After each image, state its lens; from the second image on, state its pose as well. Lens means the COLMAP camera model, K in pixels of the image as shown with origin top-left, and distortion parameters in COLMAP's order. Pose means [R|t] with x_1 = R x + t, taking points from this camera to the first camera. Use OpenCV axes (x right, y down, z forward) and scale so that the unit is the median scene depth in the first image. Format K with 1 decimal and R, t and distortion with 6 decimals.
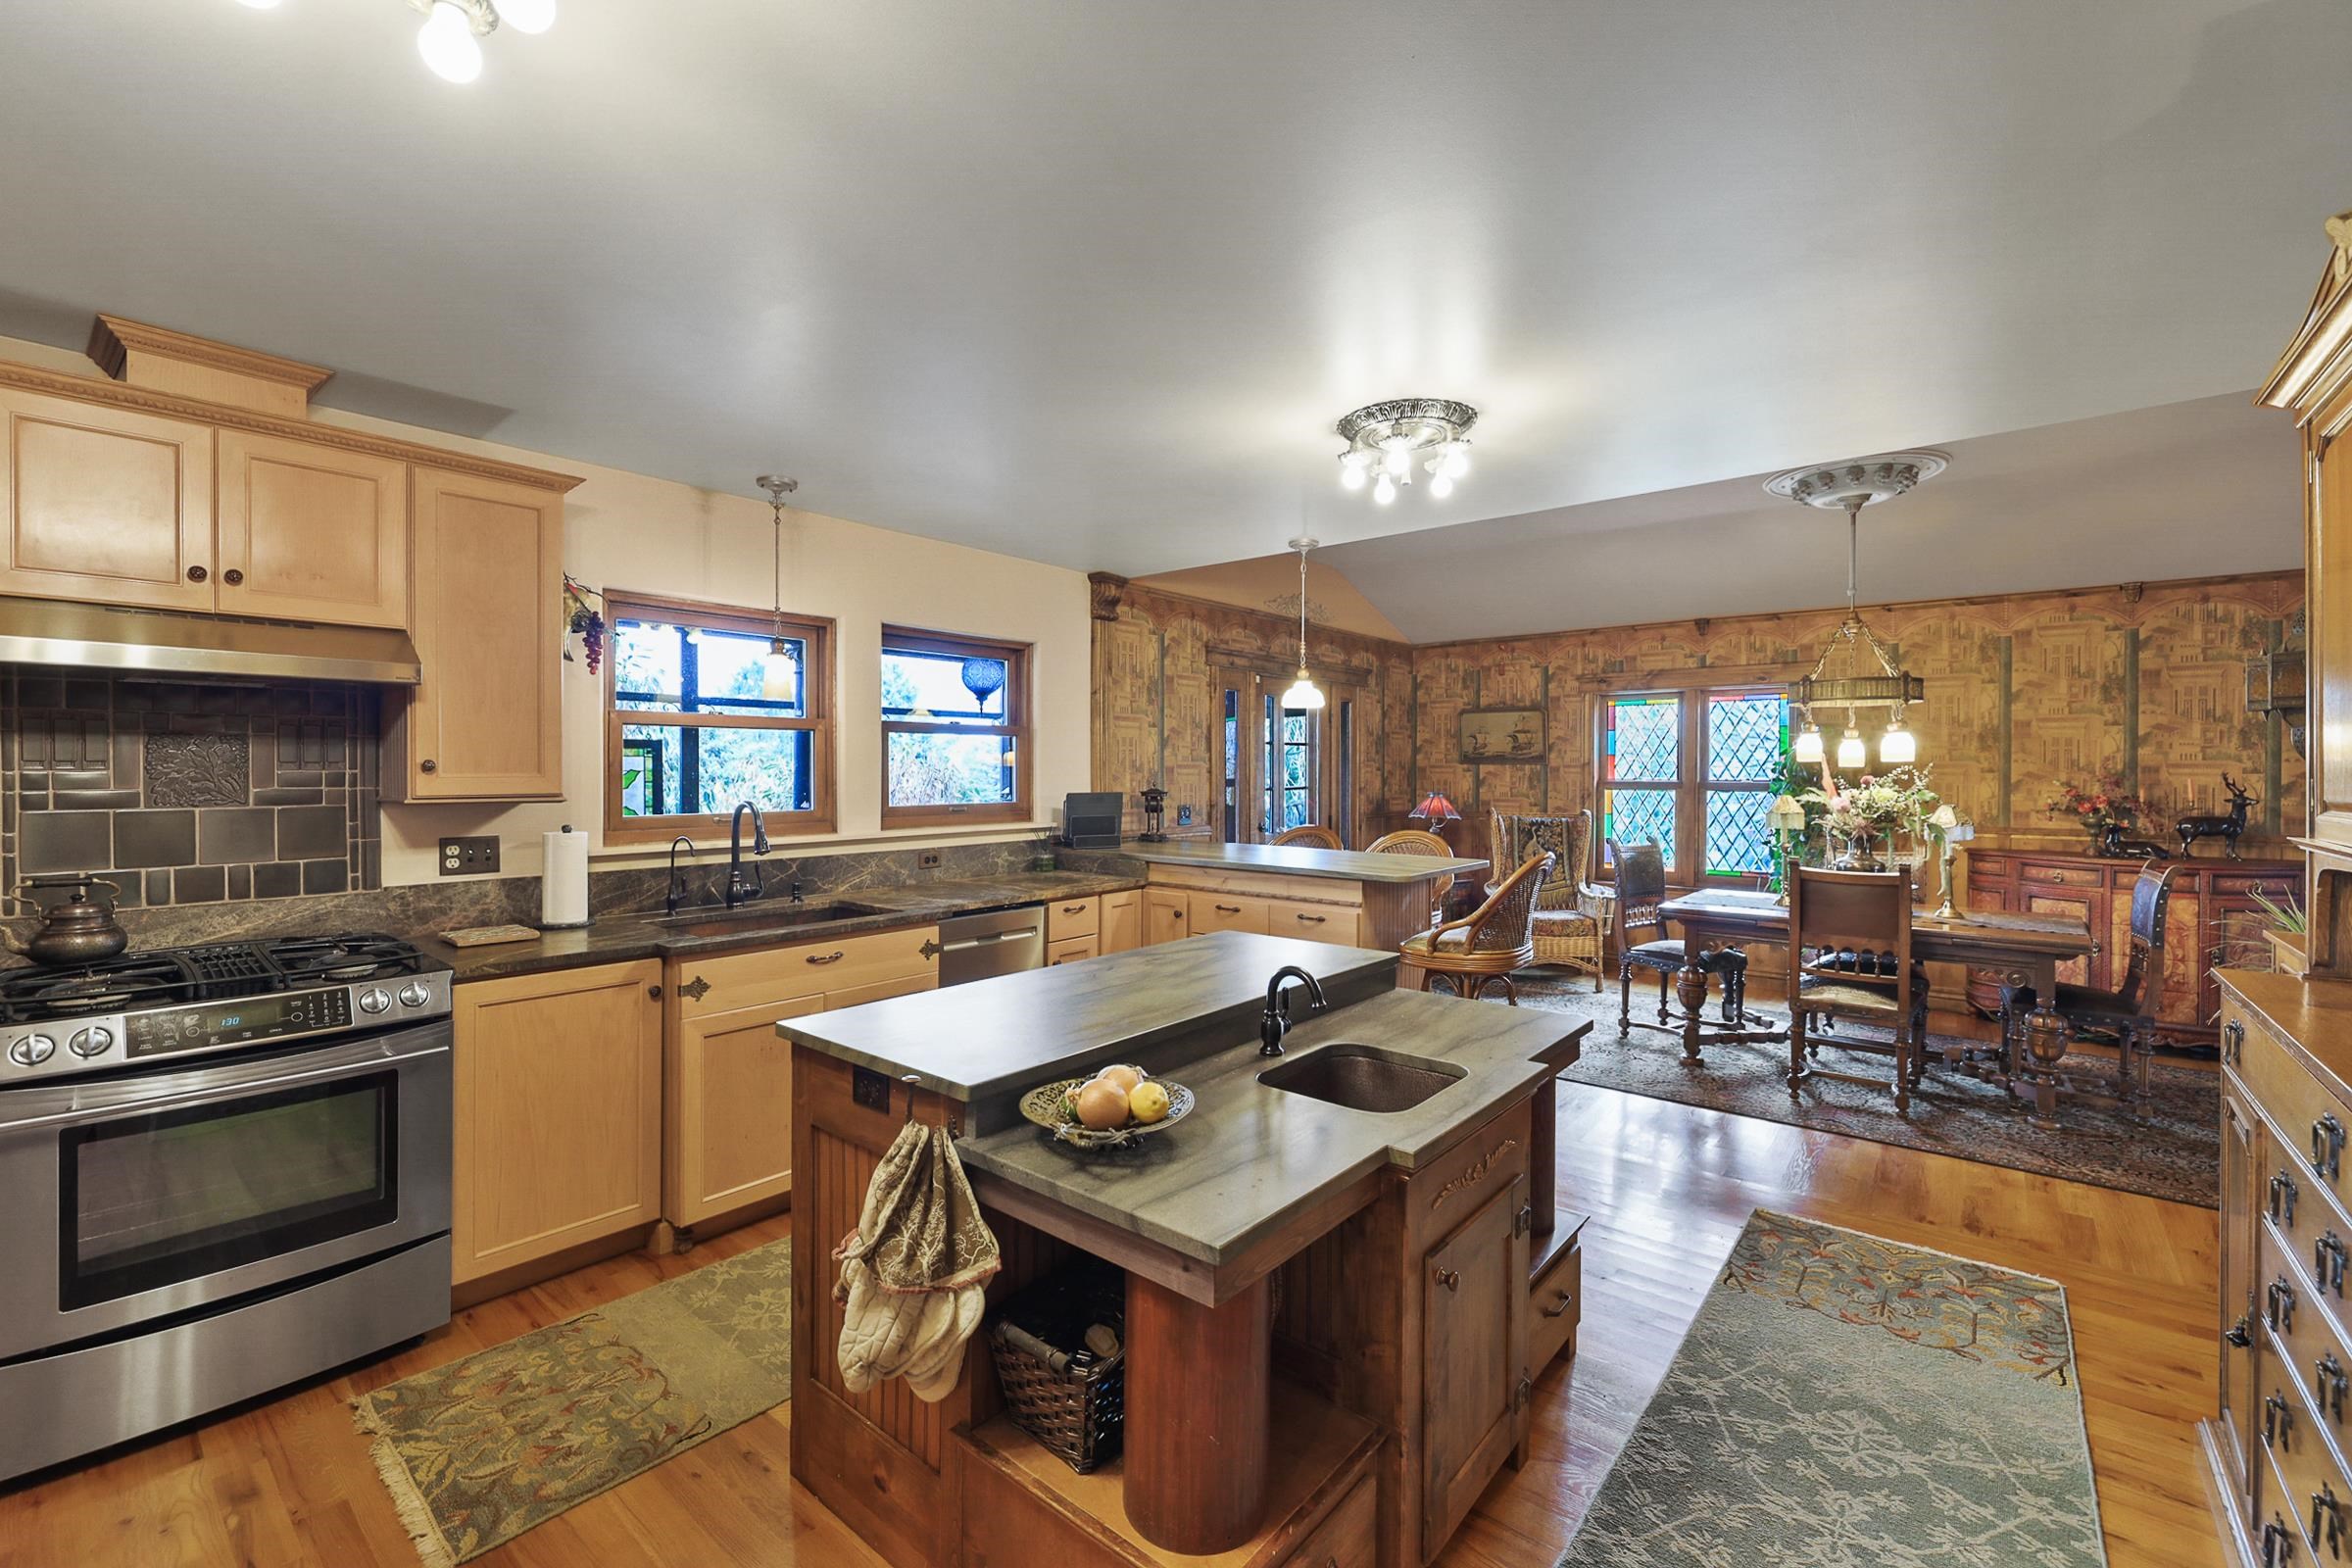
lens RADIAL K [[984.2, 0, 1186.0], [0, 984.2, 770.3], [0, 0, 1]] dist [-0.001121, -0.000218]
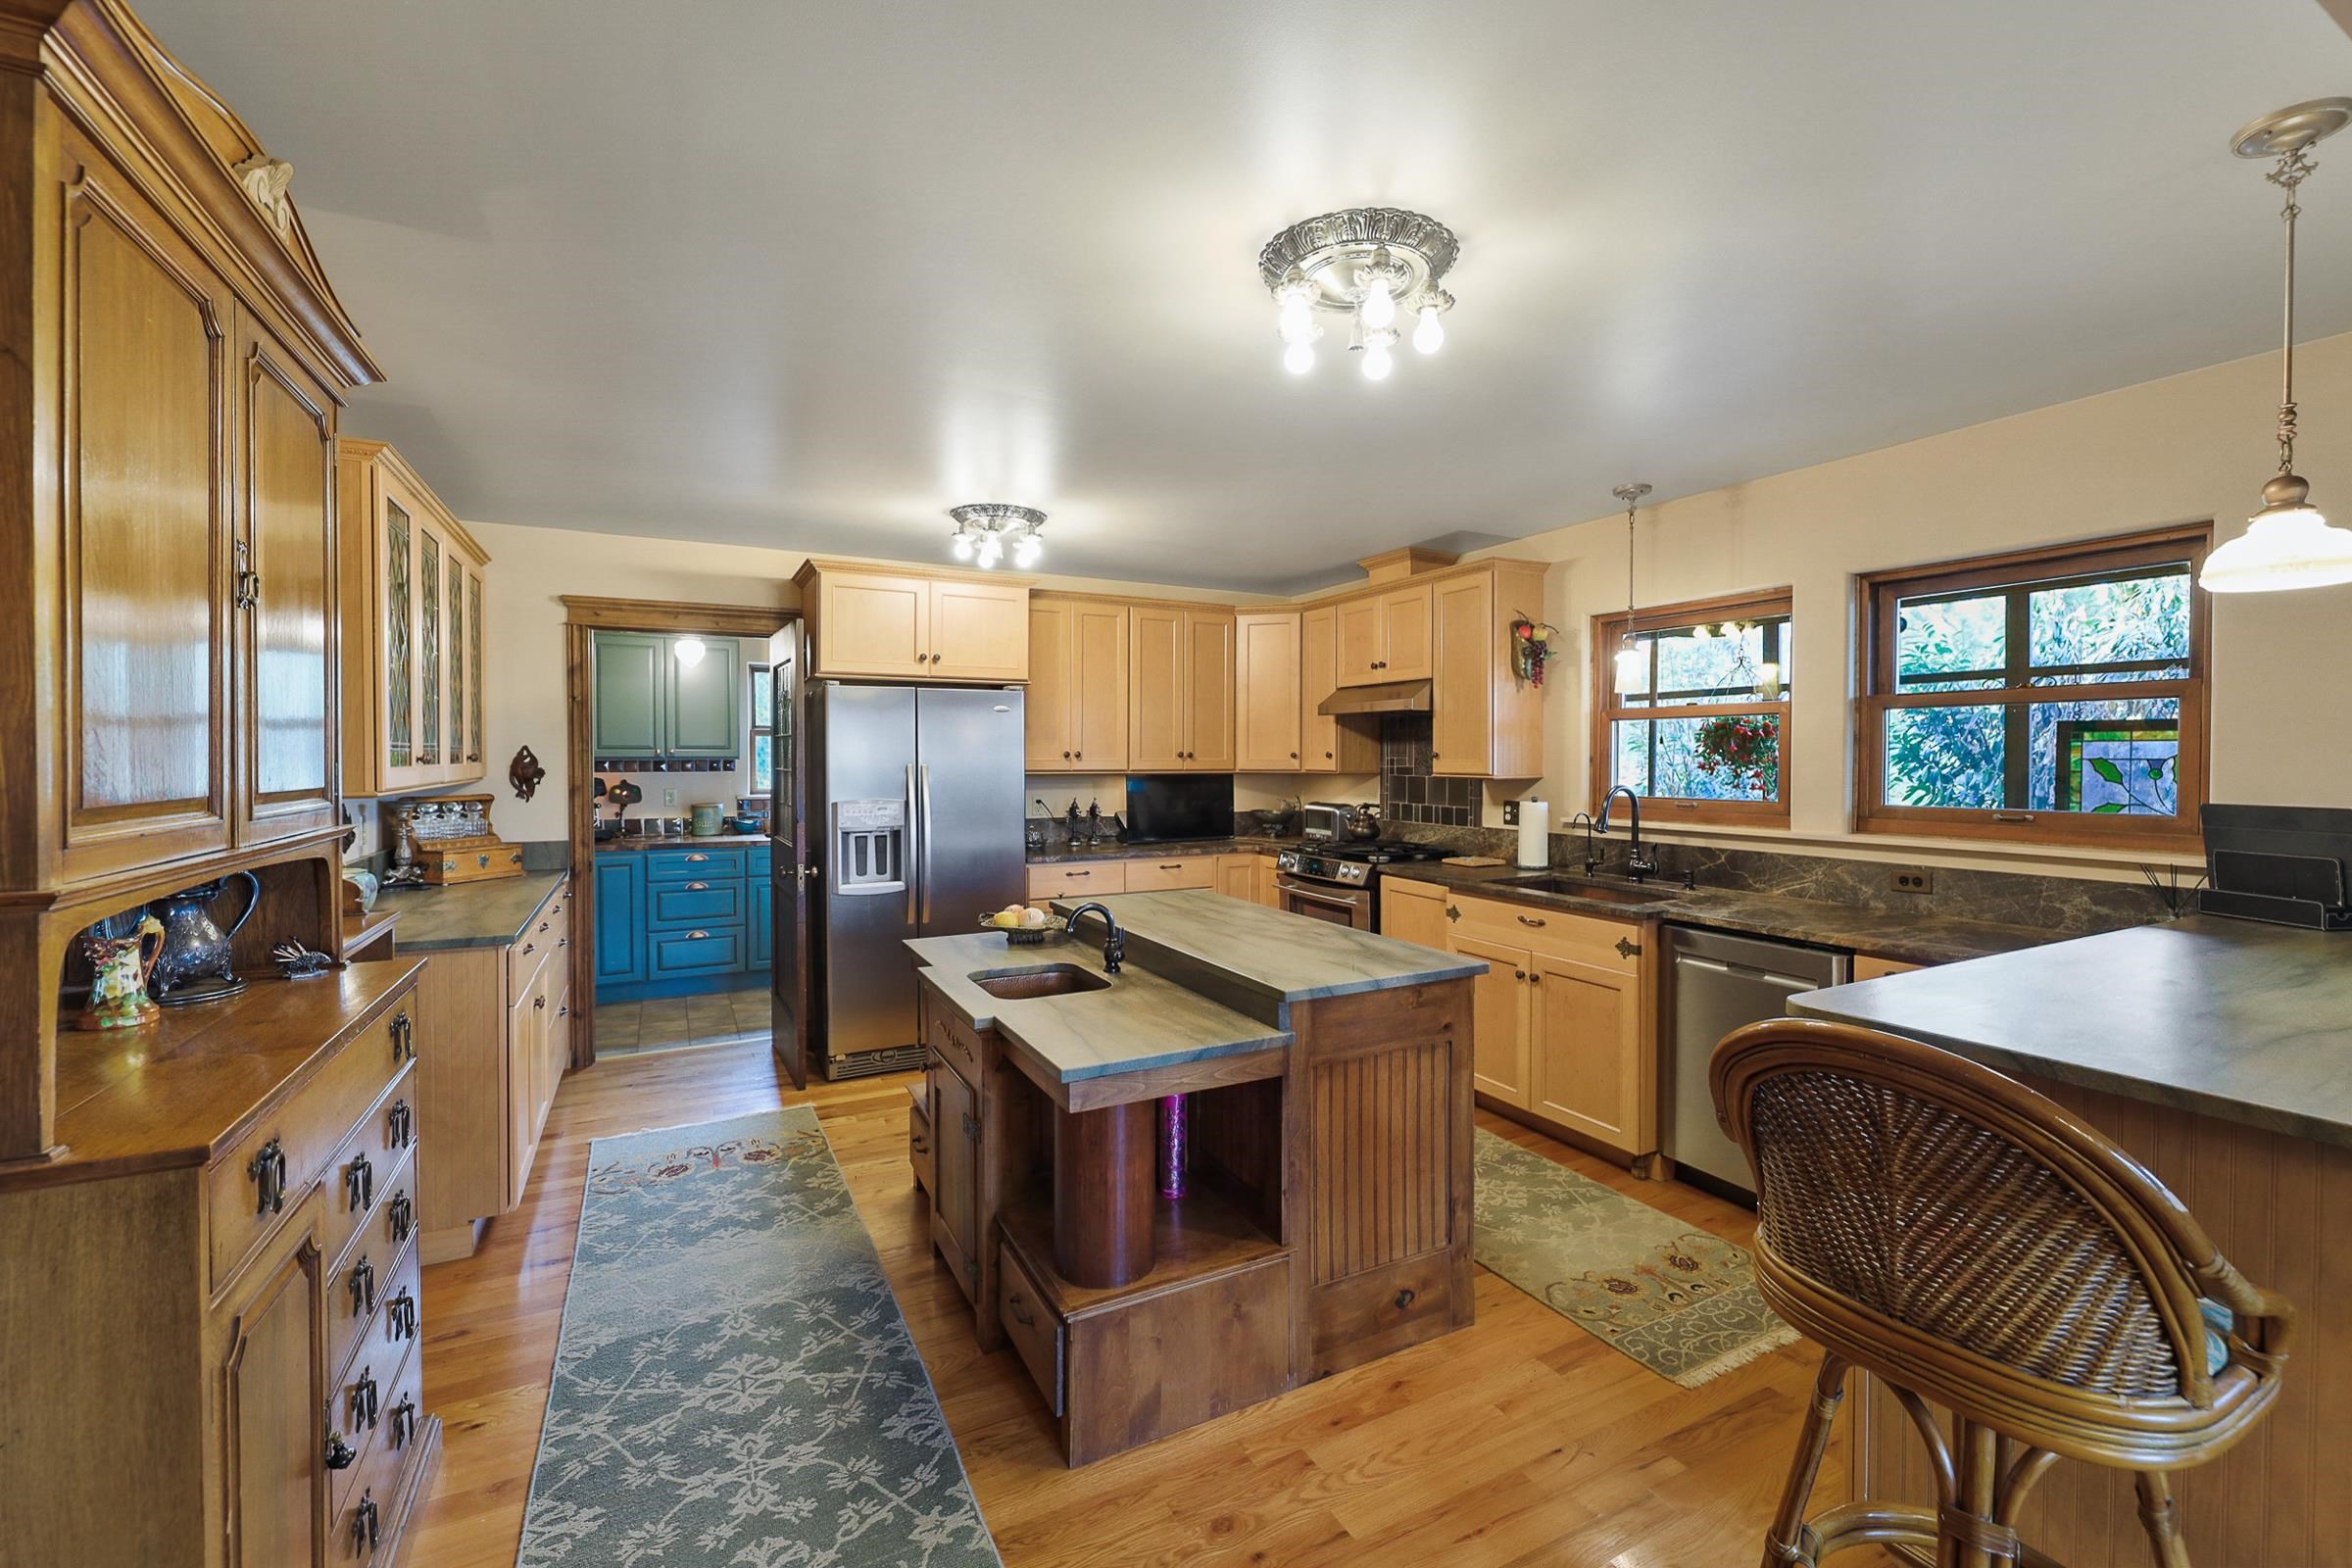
lens RADIAL K [[984.2, 0, 1186.0], [0, 984.2, 770.3], [0, 0, 1]] dist [-0.001121, -0.000218]
pose [[-0.390497, 0.011841, -0.920528, 0.861221], [-0.001731, 0.999906, 0.013597, -0.000354], [0.920603, 0.006903, -0.390440, 1.094270]]
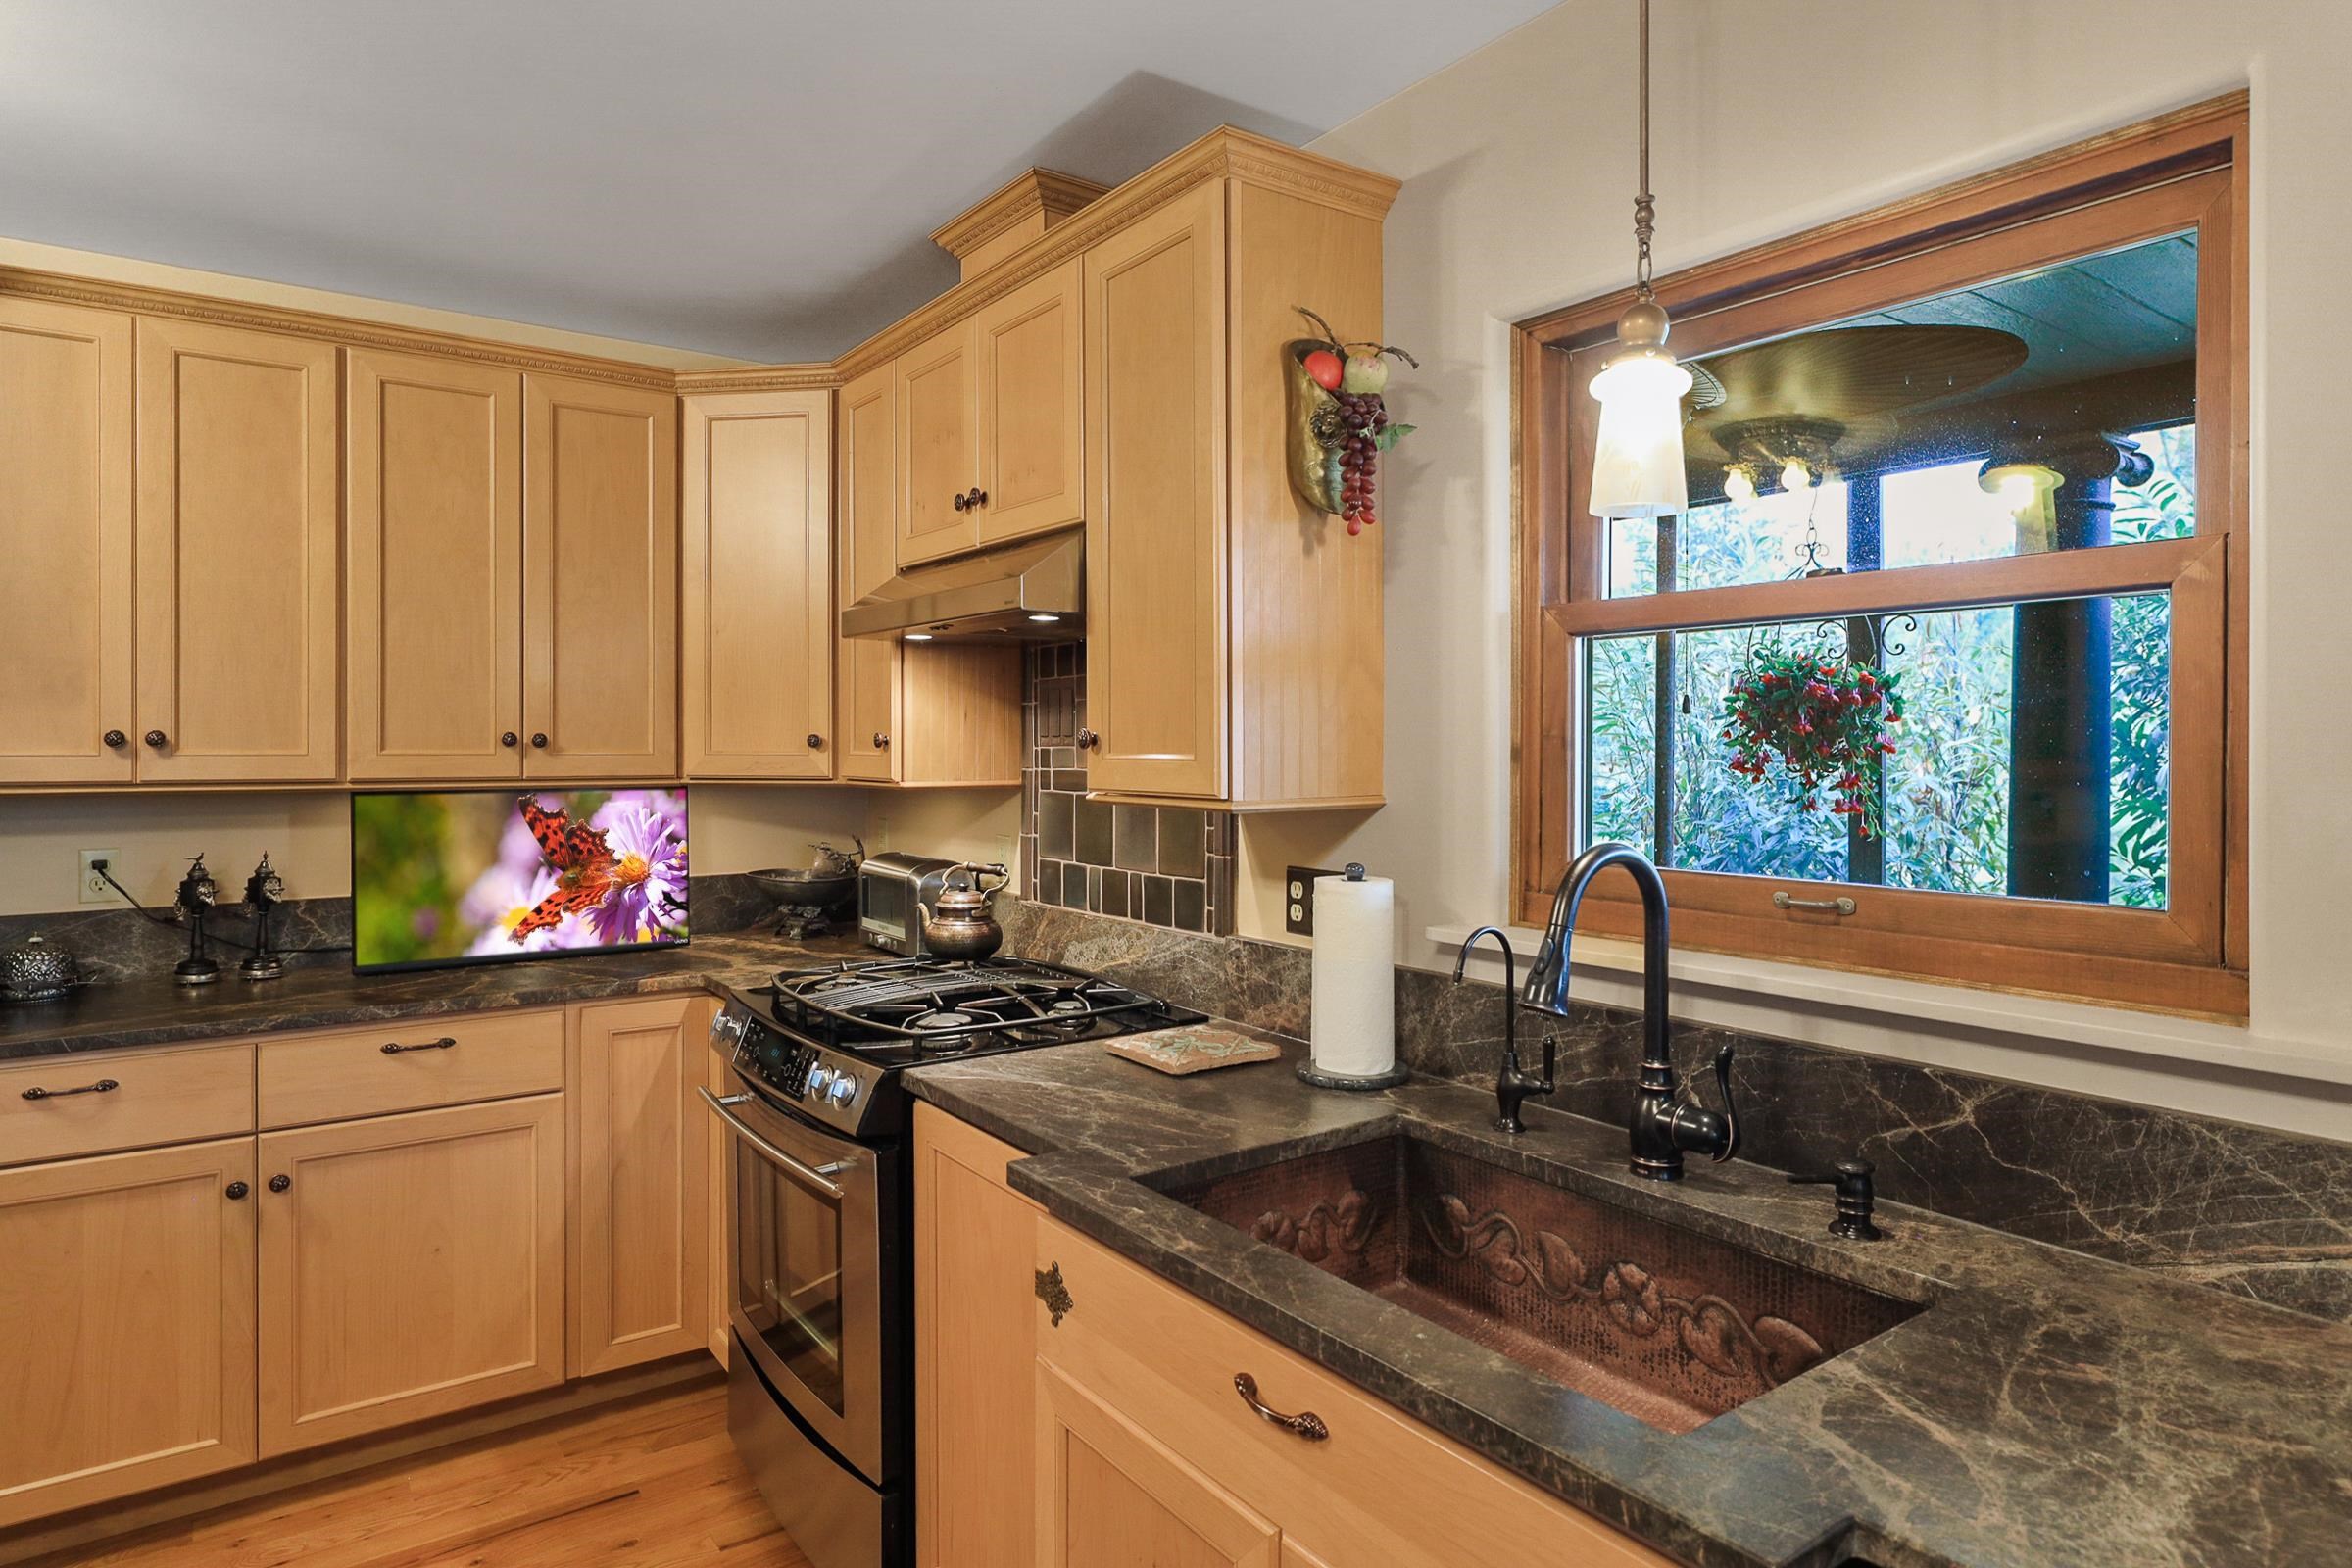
lens RADIAL K [[1349.8, 0, 1172.0], [0, 1349.8, 750.8], [0, 0, 1]] dist [-0.002350, 0.000663]
pose [[-0.265998, 0.002832, -0.963969, 0.016873], [-0.001696, 0.999993, 0.003405, -0.000497], [0.963972, 0.002540, -0.265991, 1.091517]]
